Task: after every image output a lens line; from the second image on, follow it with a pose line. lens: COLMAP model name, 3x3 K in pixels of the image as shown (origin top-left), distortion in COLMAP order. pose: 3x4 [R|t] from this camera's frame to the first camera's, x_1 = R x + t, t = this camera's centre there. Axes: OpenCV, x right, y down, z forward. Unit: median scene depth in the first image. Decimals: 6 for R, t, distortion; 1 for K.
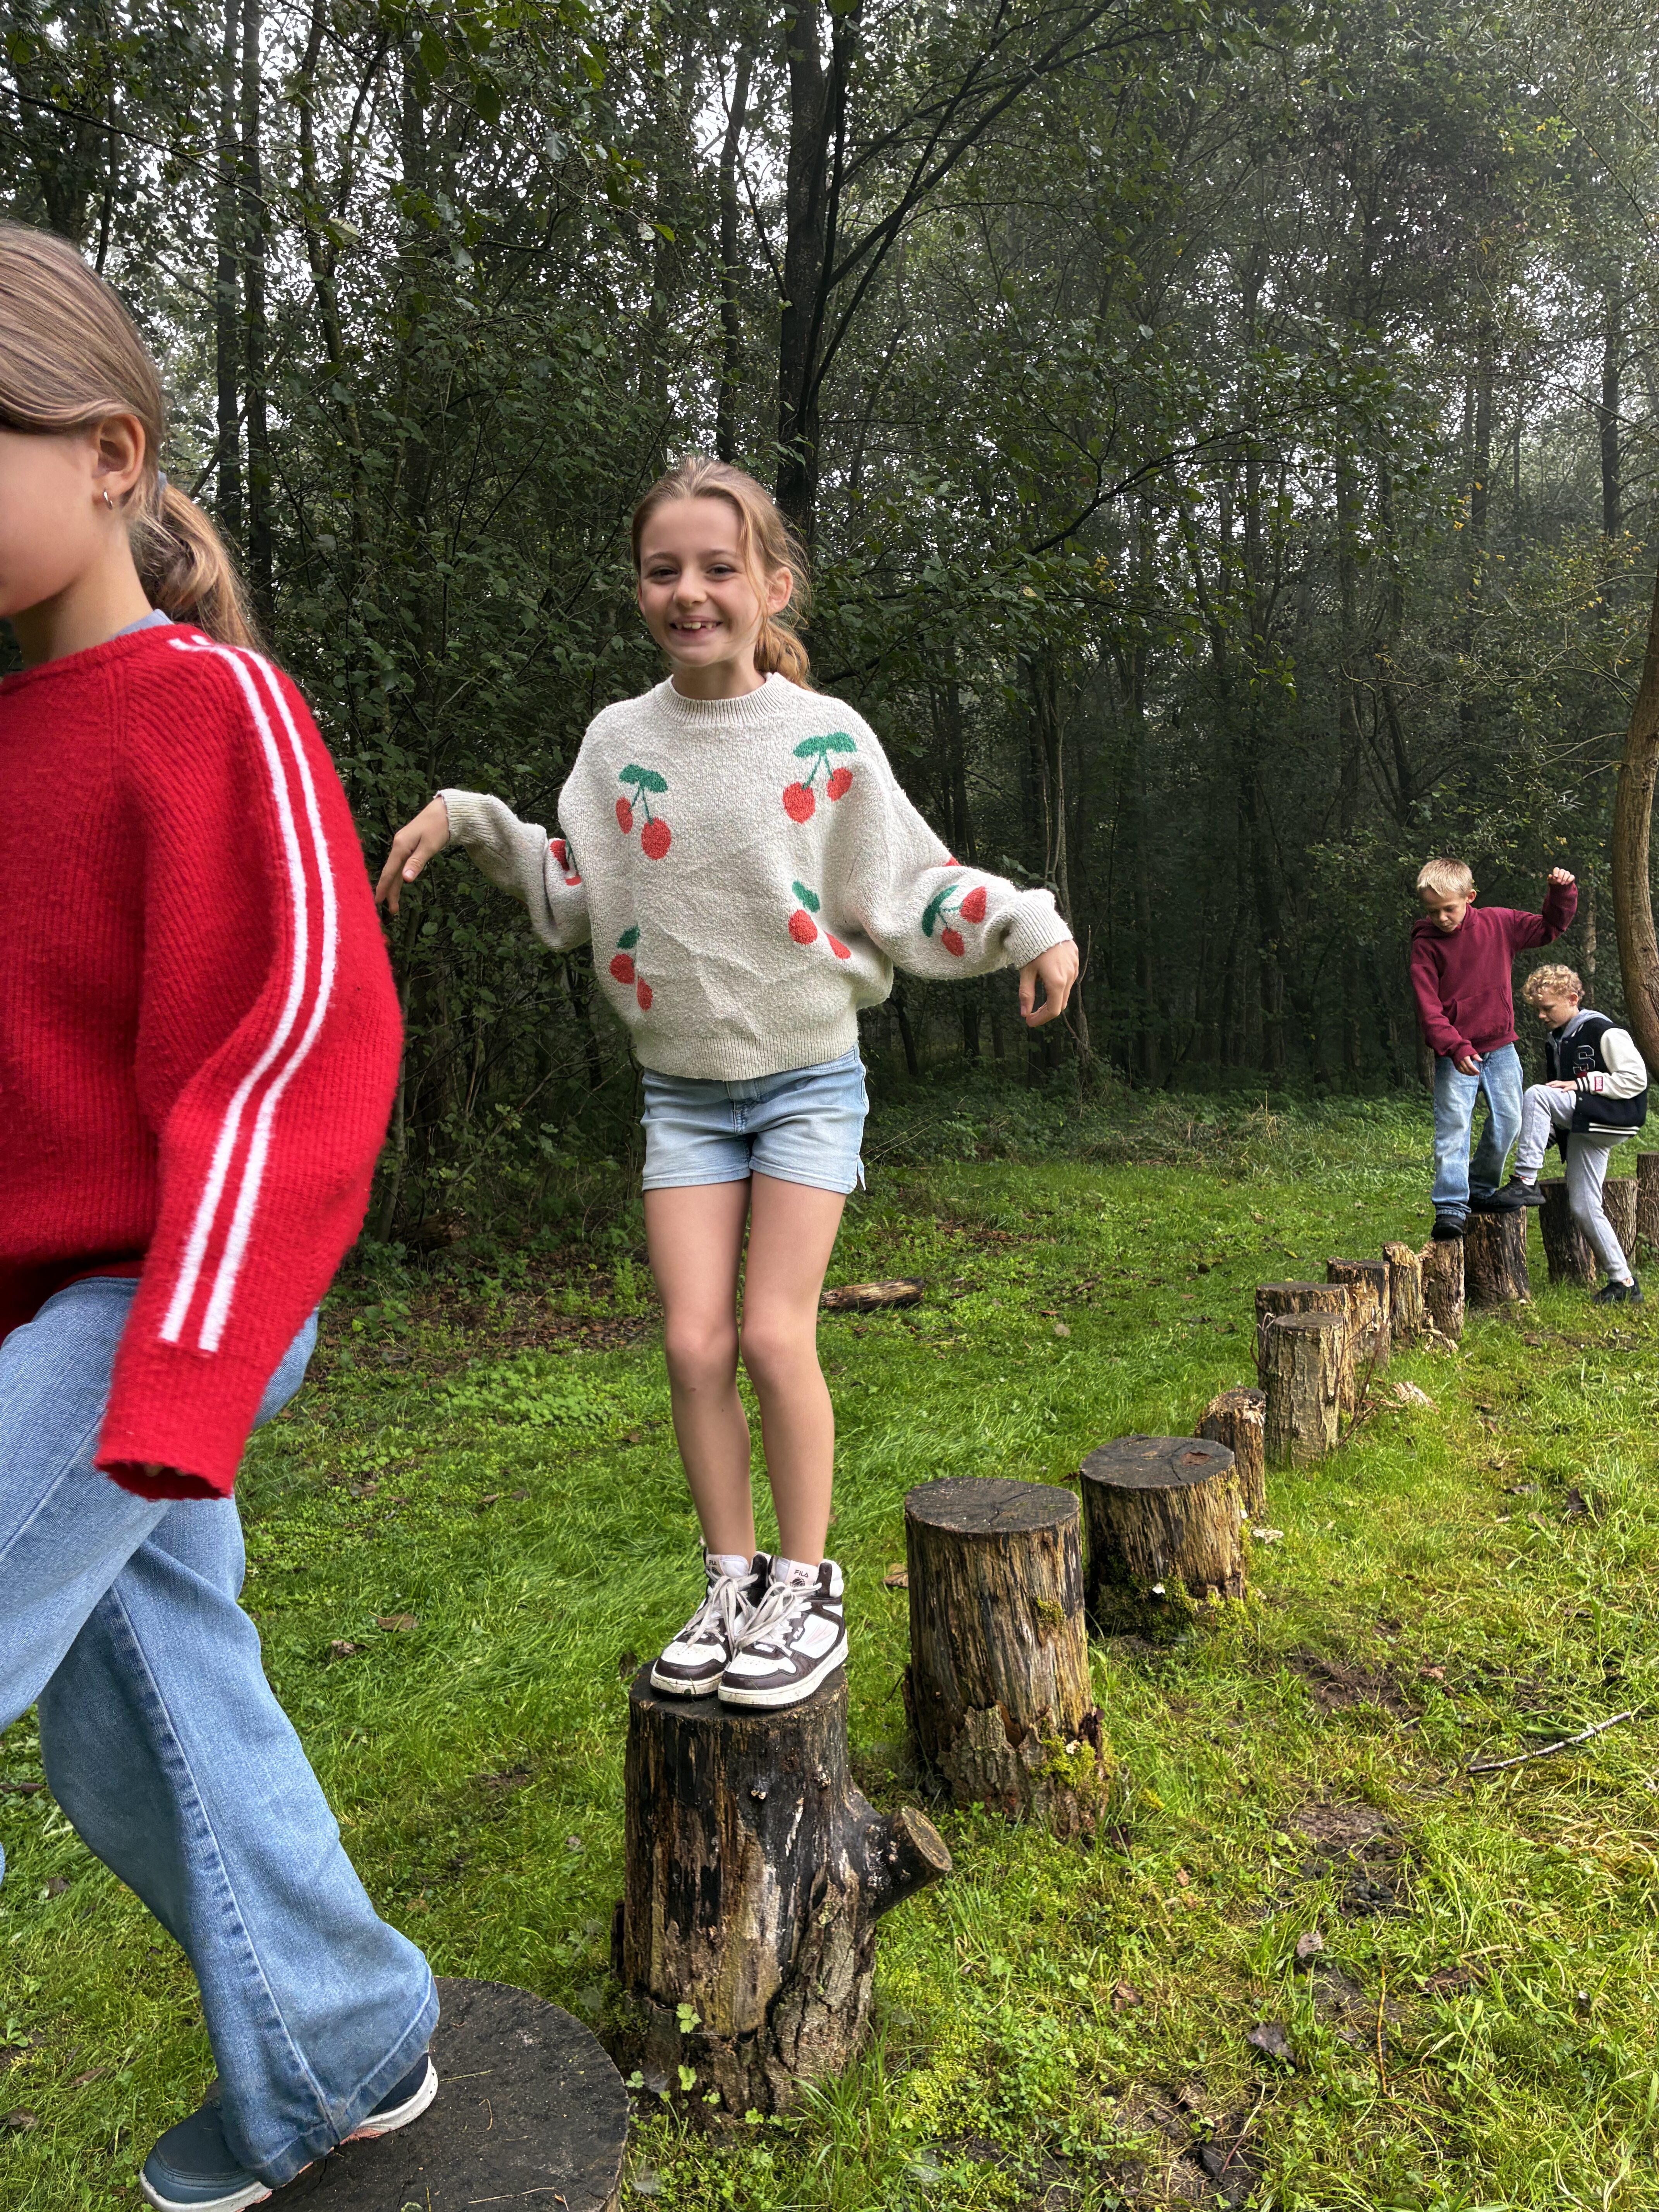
lens RADIAL K [[1666.0, 0, 829.6], [0, 1666.0, 1098.7], [0, 0, 1]] dist [0.050504, -0.050404]
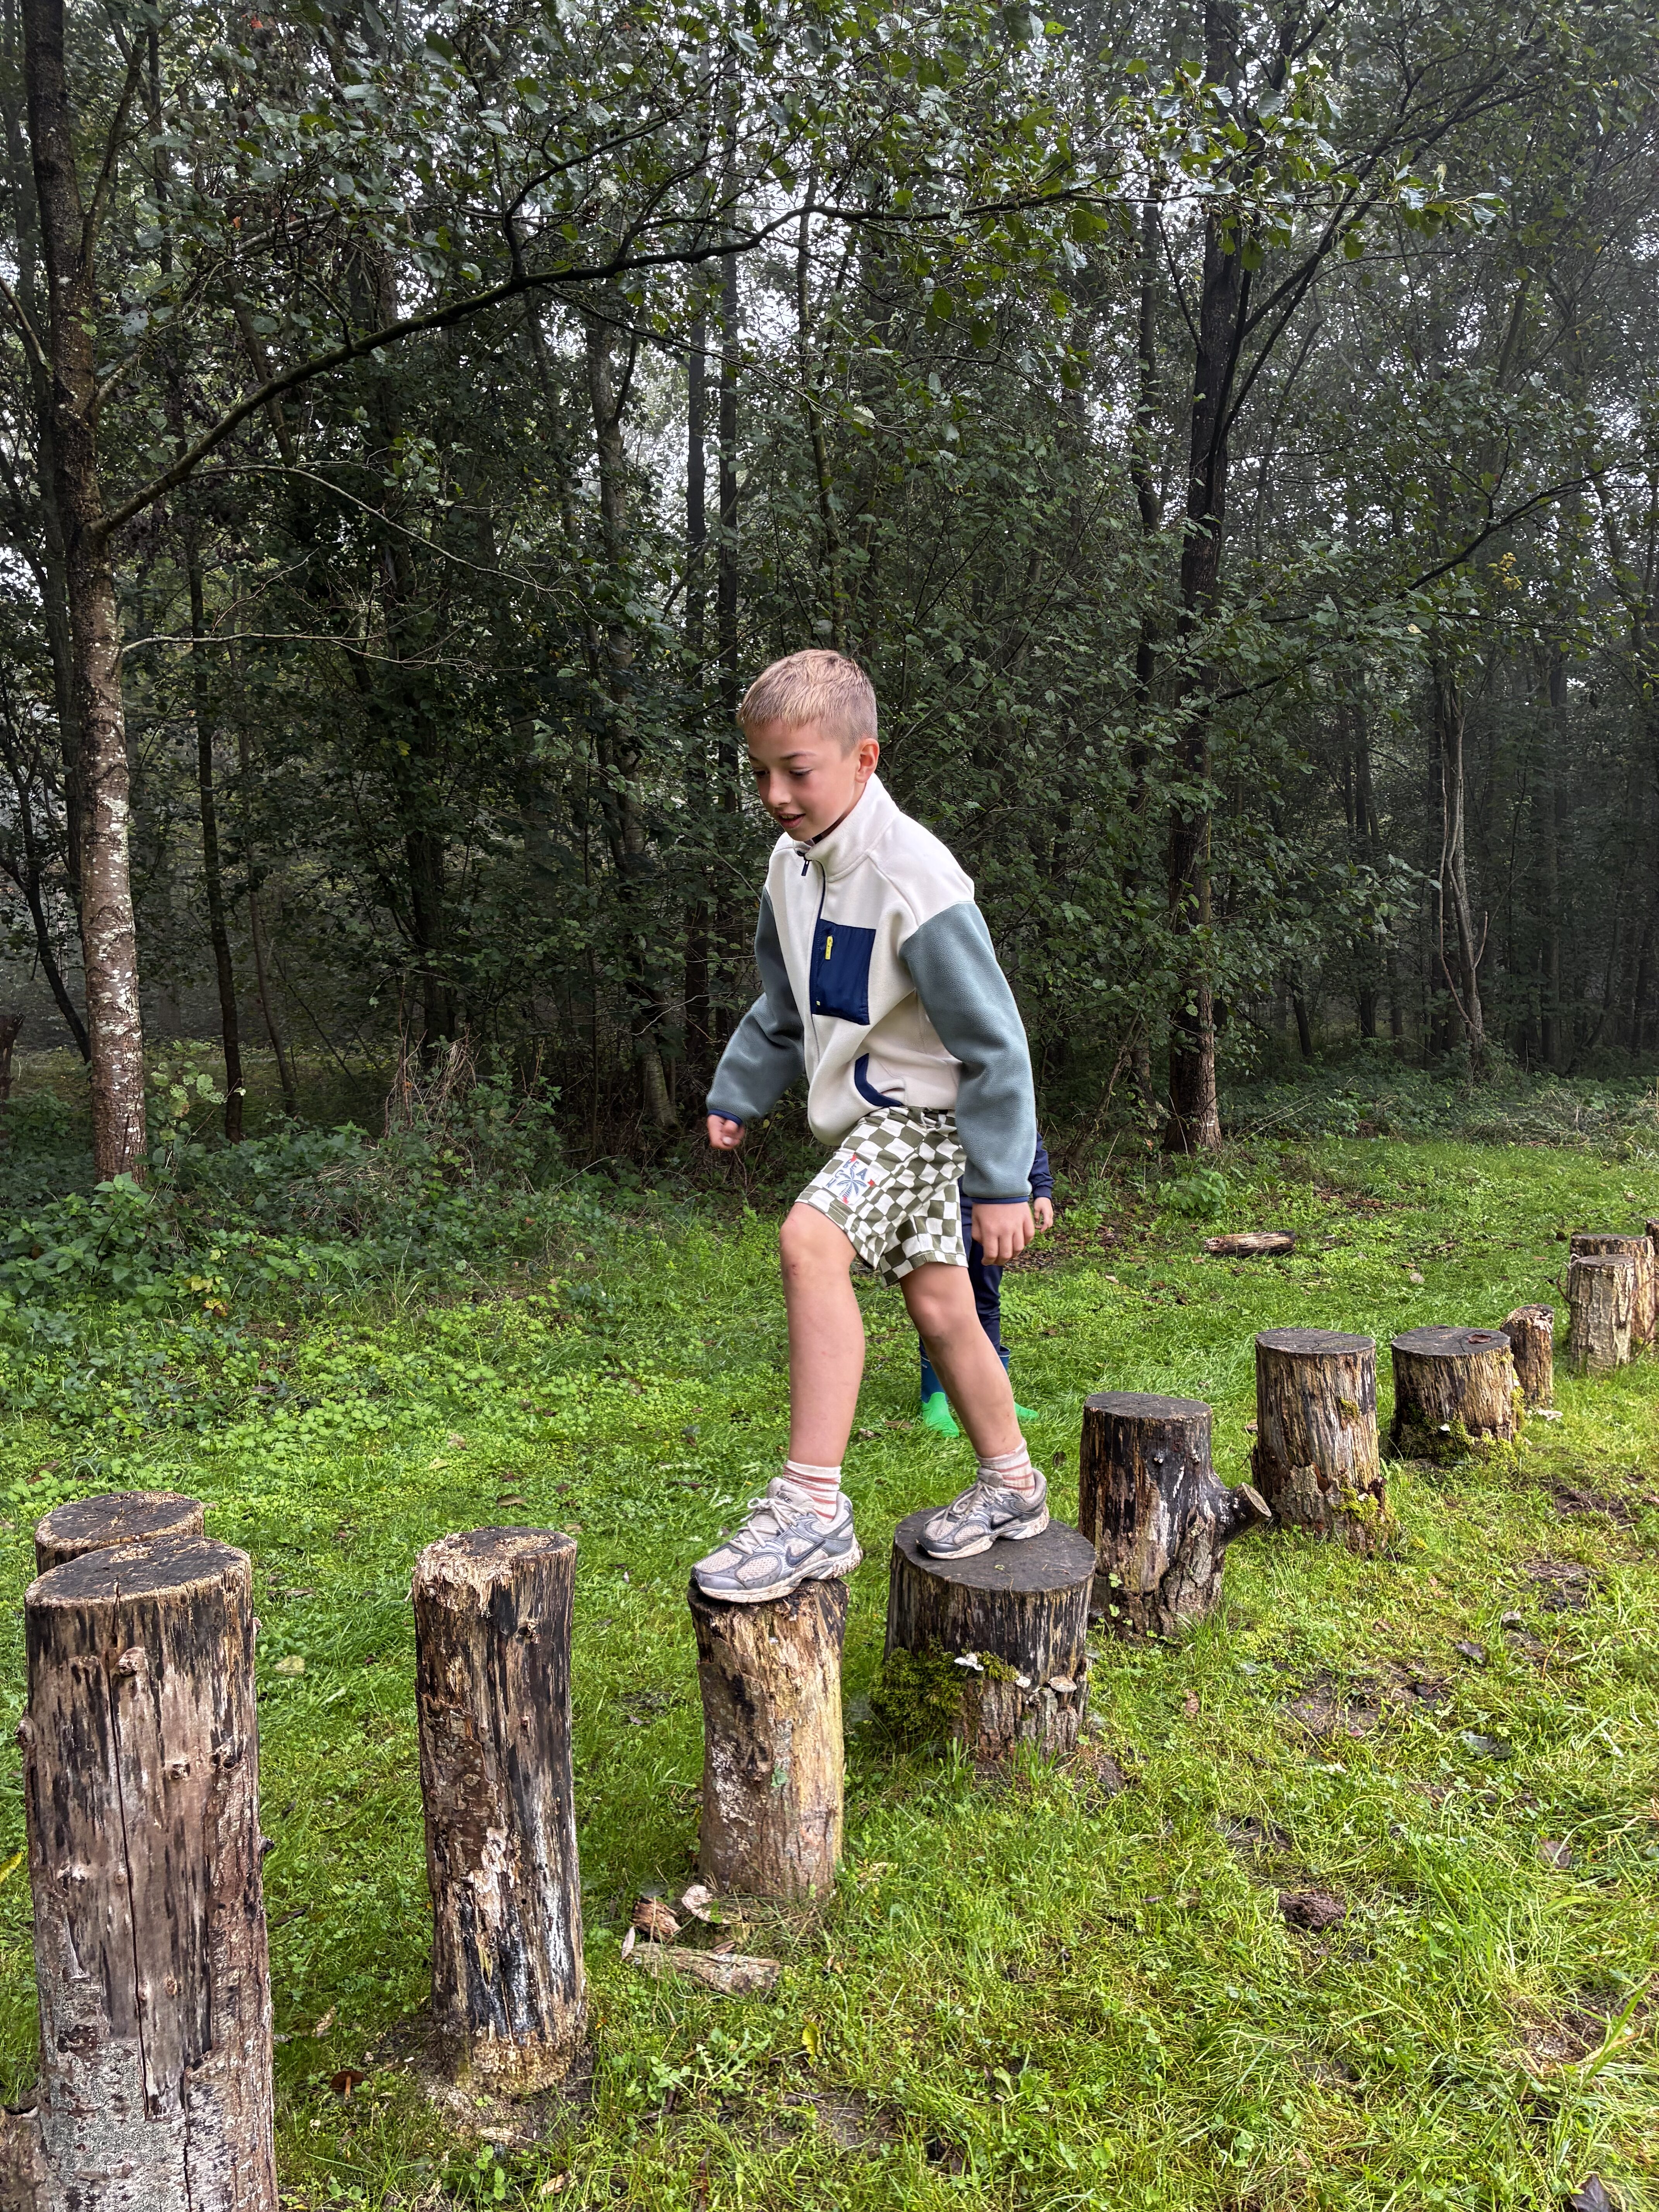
lens RADIAL K [[1666.0, 0, 844.9], [0, 1666.0, 1109.1], [0, 0, 1]] dist [0.050504, -0.050404]
pose [[0.975337, 0.028469, -0.218879, 0.005163], [-0.023737, 0.999425, 0.024222, 0.003943], [0.219443, -0.018429, 0.975451, -0.370195]]
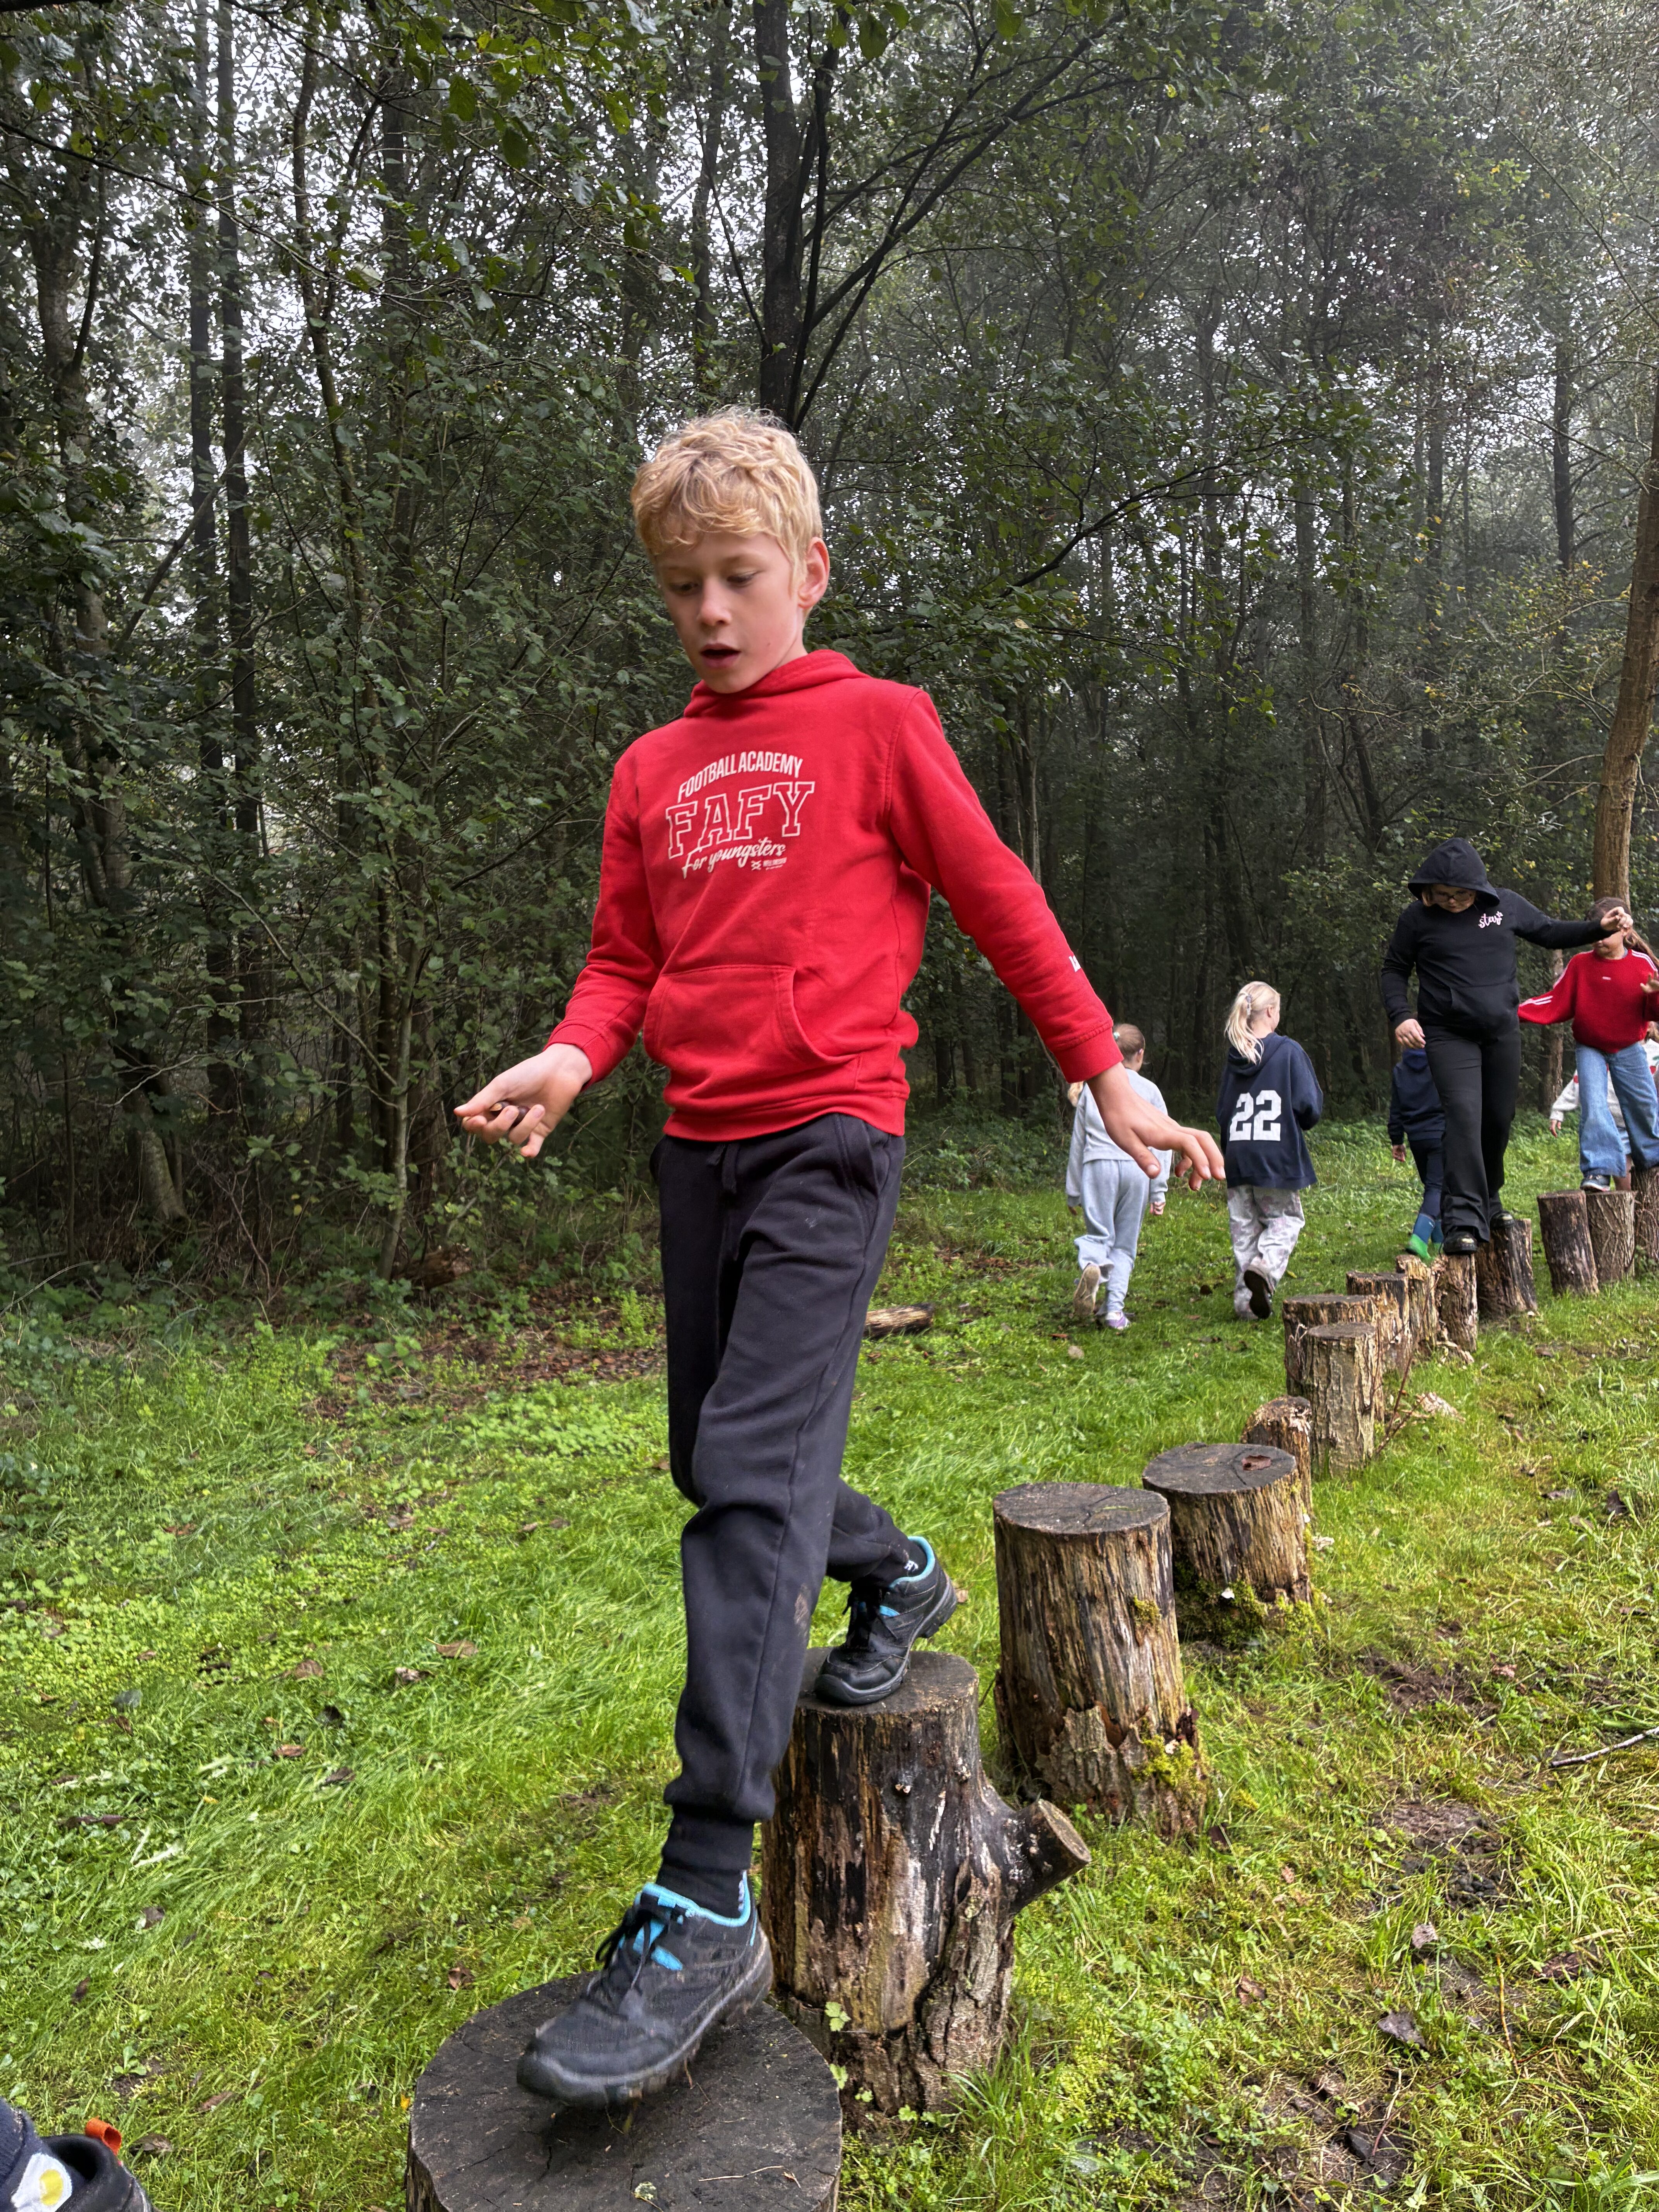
lens RADIAL K [[1666.0, 0, 826.2], [0, 1666.0, 1091.1], [0, 0, 1]] dist [0.050504, -0.050404]
pose [[0.999628, -0.017846, 0.020611, -0.047343], [0.018405, 0.999460, -0.027237, 0.011092], [-0.020113, 0.027607, 0.999416, -0.006860]]
